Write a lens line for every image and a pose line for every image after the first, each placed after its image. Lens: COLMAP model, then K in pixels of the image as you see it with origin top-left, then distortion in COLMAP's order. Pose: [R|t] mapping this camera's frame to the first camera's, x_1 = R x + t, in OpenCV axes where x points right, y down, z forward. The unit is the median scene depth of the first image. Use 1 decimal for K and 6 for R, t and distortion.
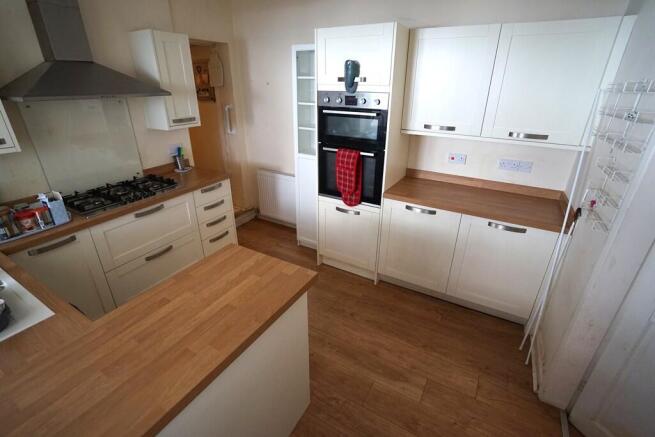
lens RADIAL K [[303.6, 0, 328.8], [0, 303.6, 216.6], [0, 0, 1]] dist [-0.061874, 0.021695]
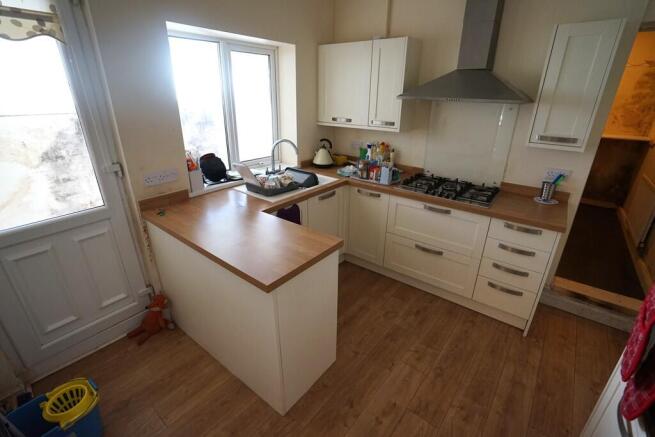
lens RADIAL K [[303.6, 0, 328.8], [0, 303.6, 216.6], [0, 0, 1]] dist [-0.061874, 0.021695]
pose [[-0.143109, 0.376086, -0.915467, 0.400874], [-0.413020, 0.817899, 0.400568, -0.249118], [0.899408, 0.435431, 0.038282, 0.596123]]
